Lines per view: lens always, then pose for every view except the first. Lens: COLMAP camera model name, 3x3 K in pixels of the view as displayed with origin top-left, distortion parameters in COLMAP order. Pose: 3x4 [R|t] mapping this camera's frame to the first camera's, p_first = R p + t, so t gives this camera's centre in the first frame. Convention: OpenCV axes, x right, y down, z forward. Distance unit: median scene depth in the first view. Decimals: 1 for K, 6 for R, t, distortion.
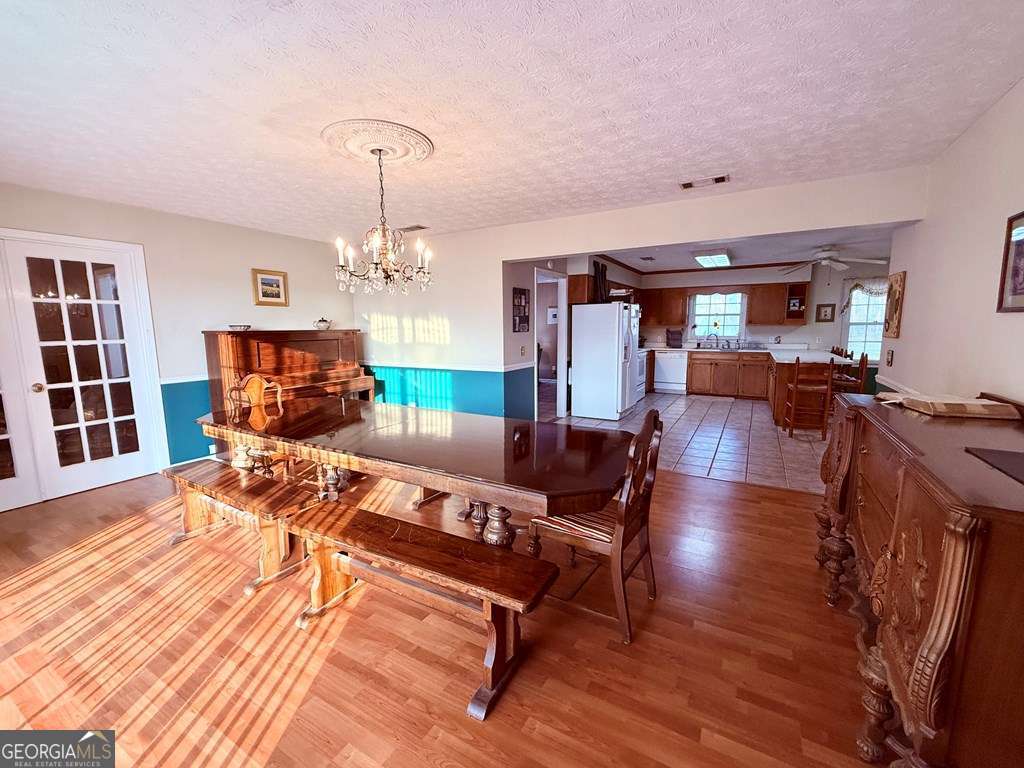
lens RADIAL K [[420.9, 0, 512.5], [0, 420.9, 386.3], [0, 0, 1]] dist [-0.000834, -0.000013]
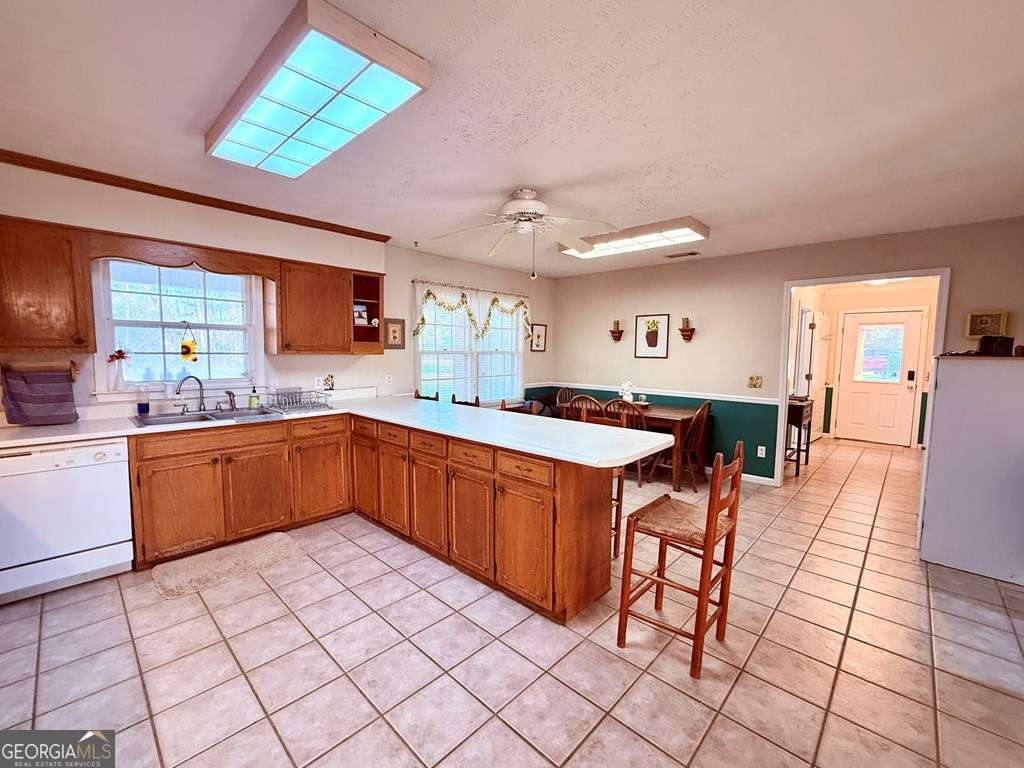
lens RADIAL K [[420.9, 0, 511.6], [0, 420.9, 387.1], [0, 0, 1]] dist [-0.000834, -0.000013]
pose [[0.227508, -0.072215, 0.971095, 0.197162], [0.129083, 0.990682, 0.043430, -0.101671], [-0.965183, 0.115471, 0.234710, 0.689617]]
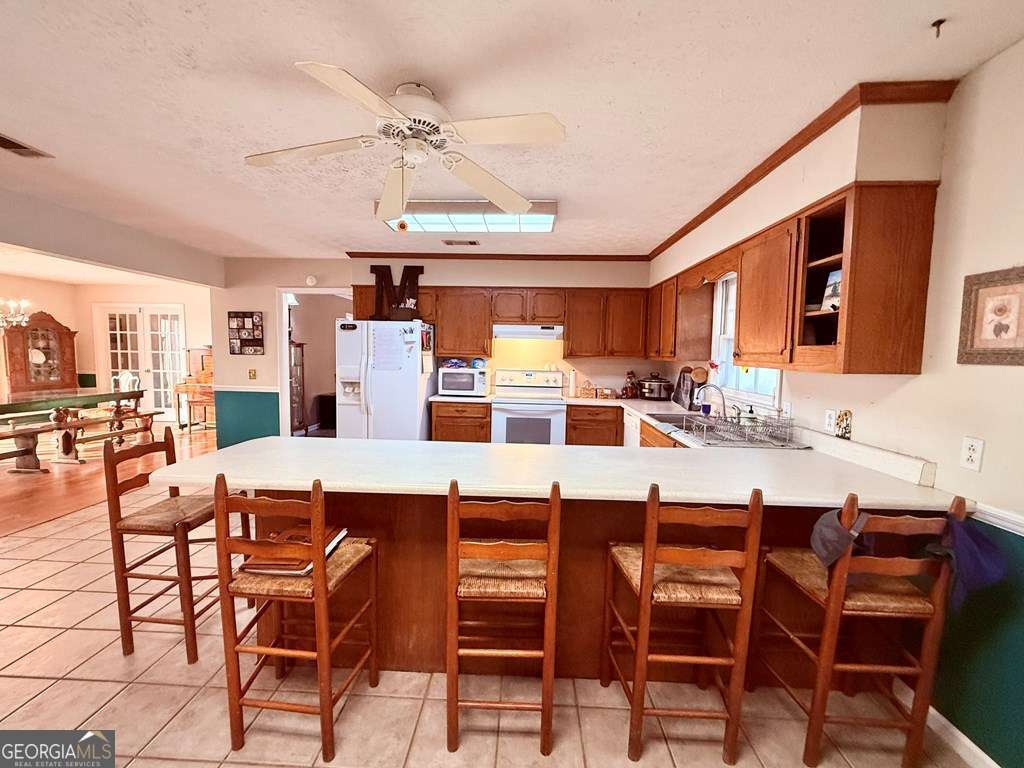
lens RADIAL K [[420.9, 0, 510.3], [0, 420.9, 385.7], [0, 0, 1]] dist [-0.000834, -0.000013]
pose [[0.465939, 0.087261, -0.880504, 0.785072], [-0.142630, 0.989518, 0.022589, -0.113581], [0.873246, 0.115061, 0.473501, 0.701469]]
